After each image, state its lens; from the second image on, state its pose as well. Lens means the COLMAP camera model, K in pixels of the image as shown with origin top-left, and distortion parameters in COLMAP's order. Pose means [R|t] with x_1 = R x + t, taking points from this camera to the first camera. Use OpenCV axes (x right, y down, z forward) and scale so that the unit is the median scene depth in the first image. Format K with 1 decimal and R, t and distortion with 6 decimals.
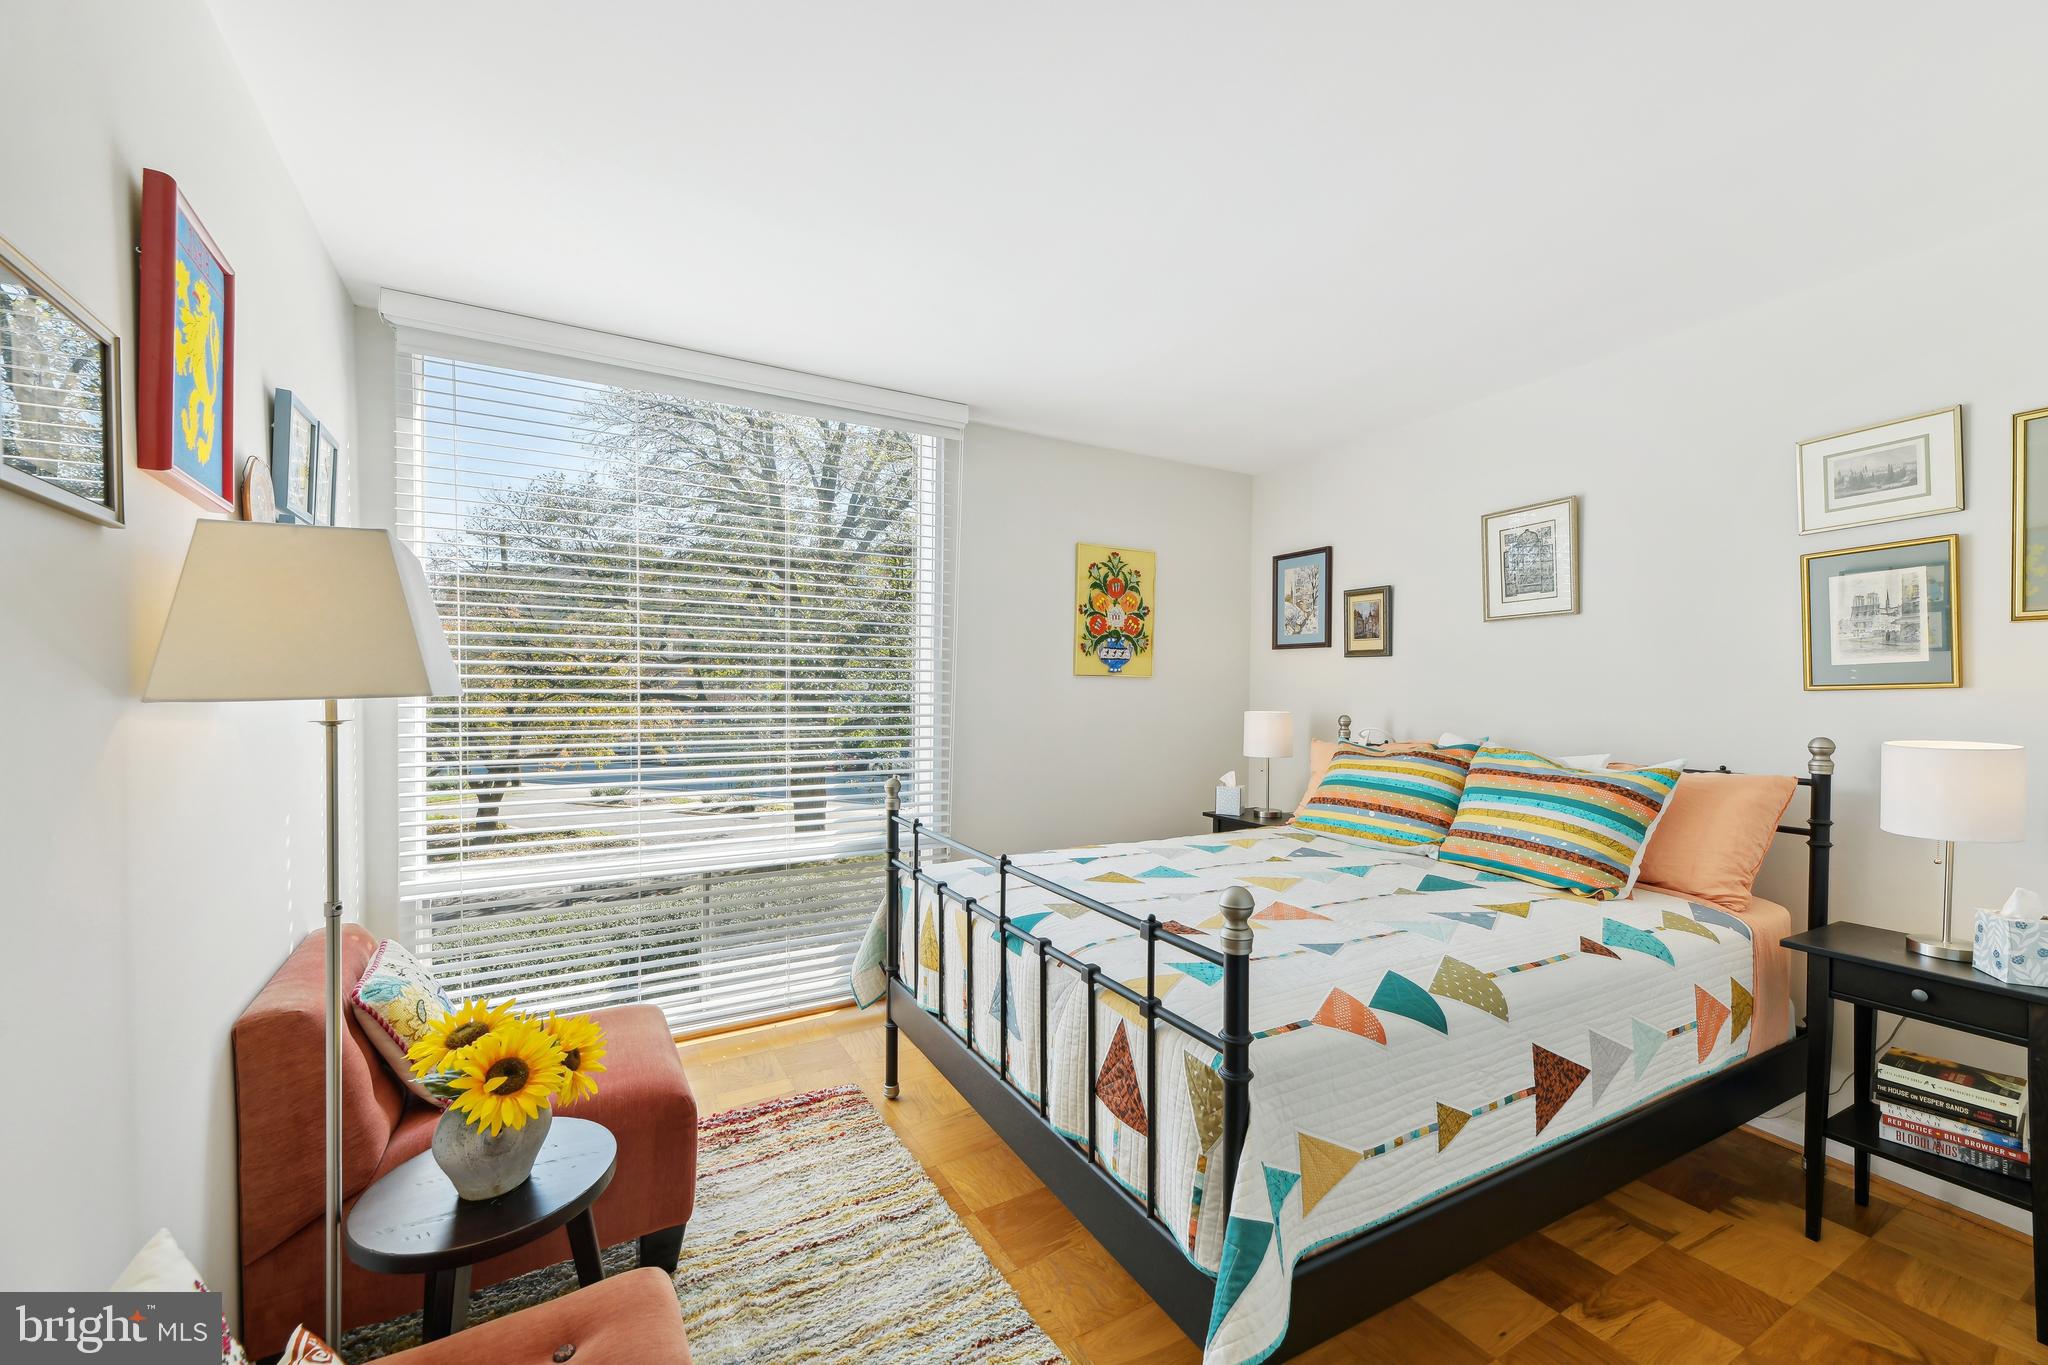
lens RADIAL K [[832.7, 0, 1039.7], [0, 832.7, 677.3], [0, 0, 1]] dist [0.017188, 0.000075]
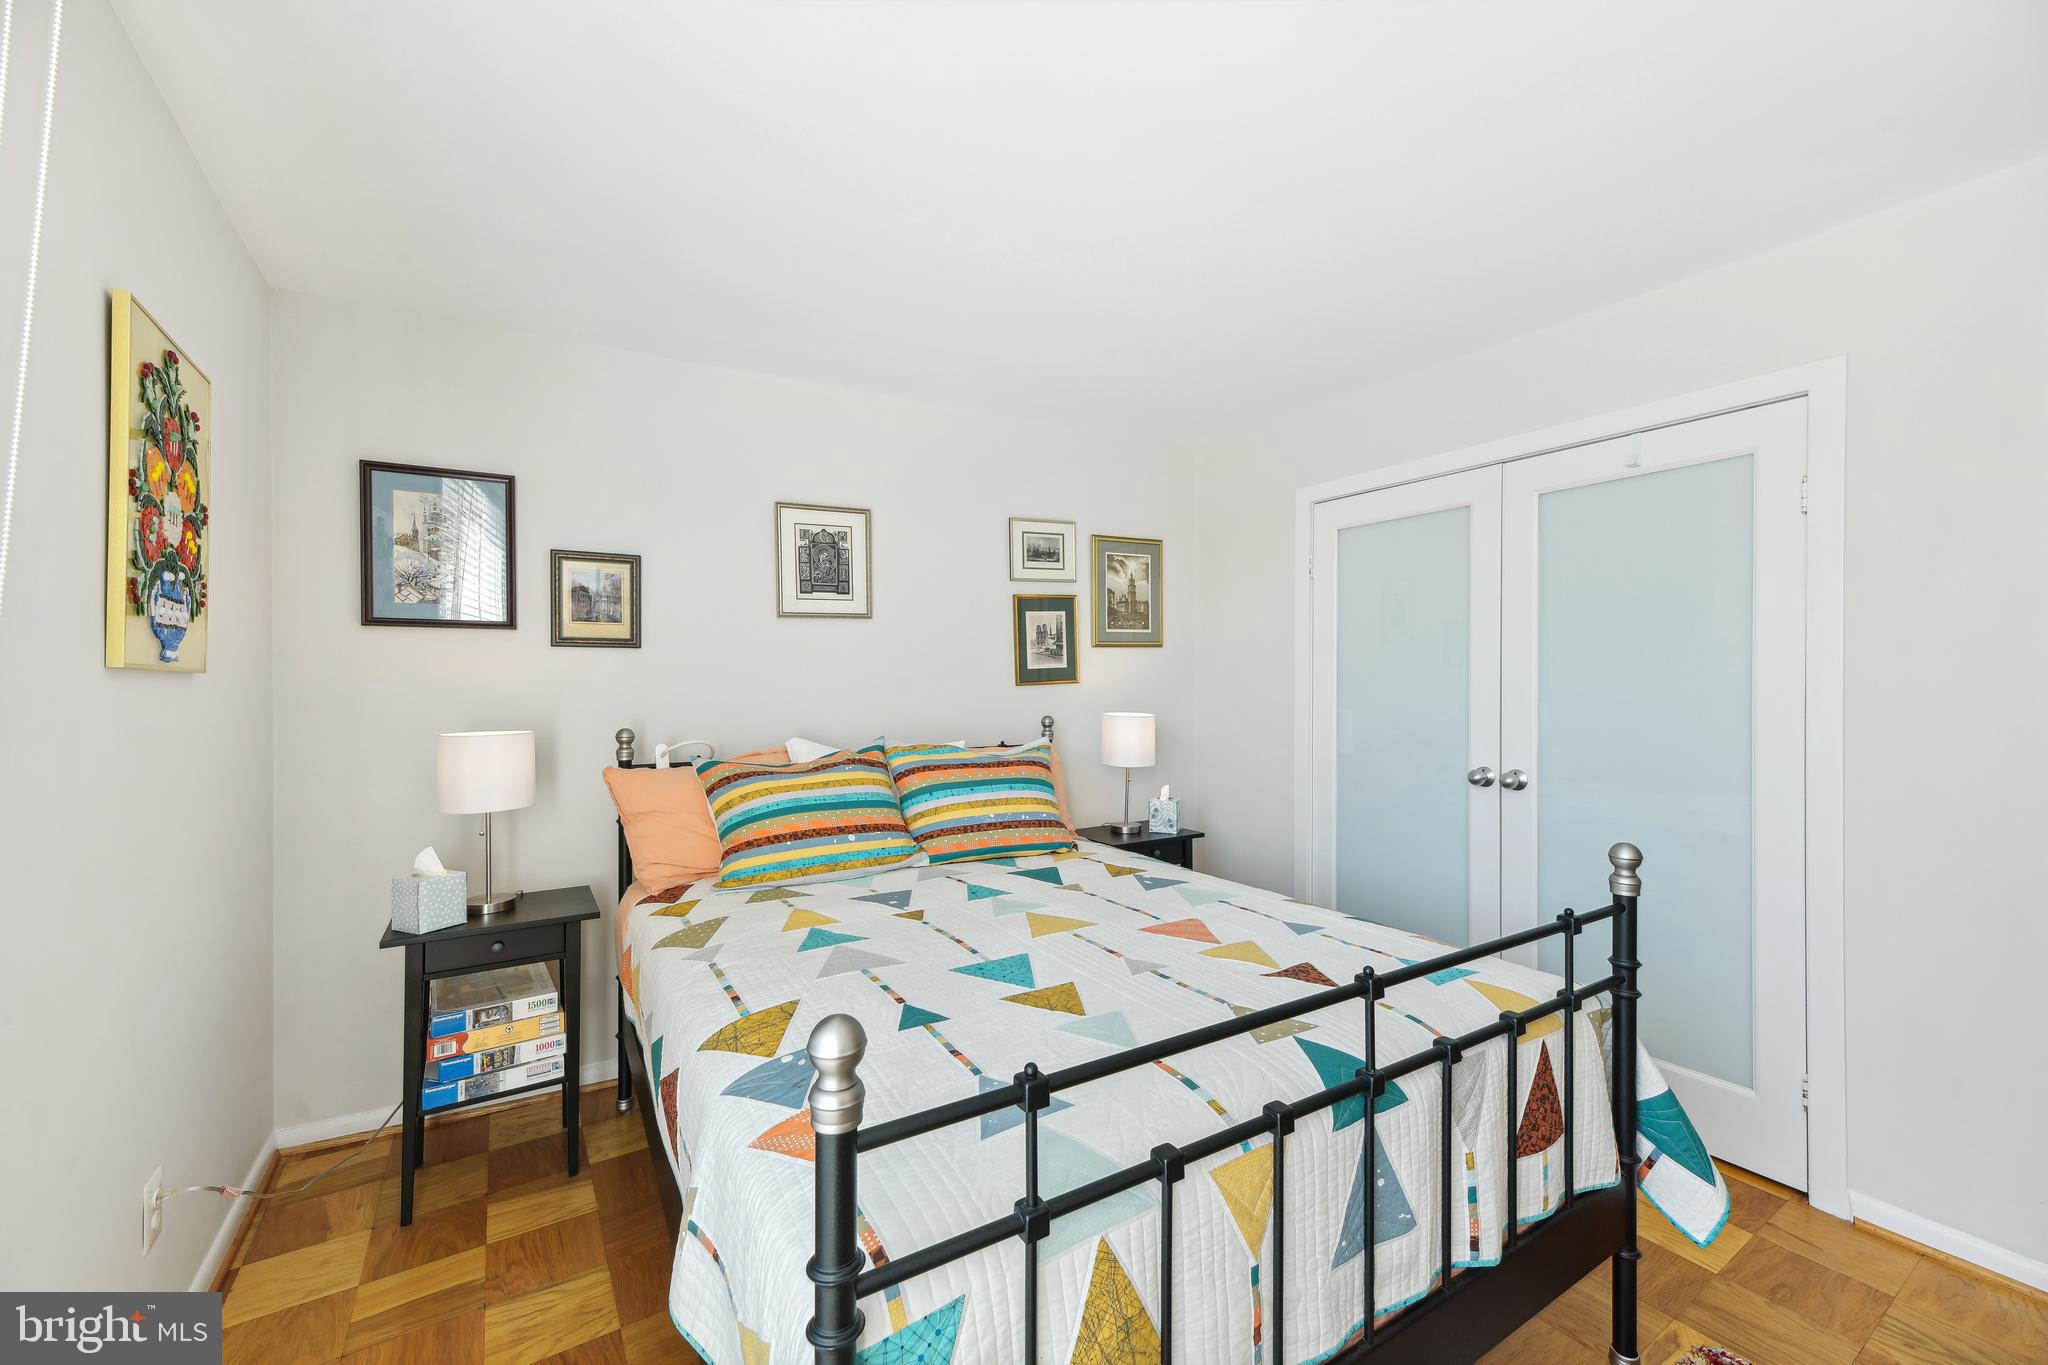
lens RADIAL K [[798.1, 0, 1024.0], [0, 798.1, 682.5], [0, 0, 1]] dist [0.012740, 0.000014]
pose [[-0.031989, -0.006671, 0.999466, -0.412555], [-0.002904, 0.999974, 0.006581, 0.000529], [-0.999484, -0.002692, -0.032007, 0.847686]]
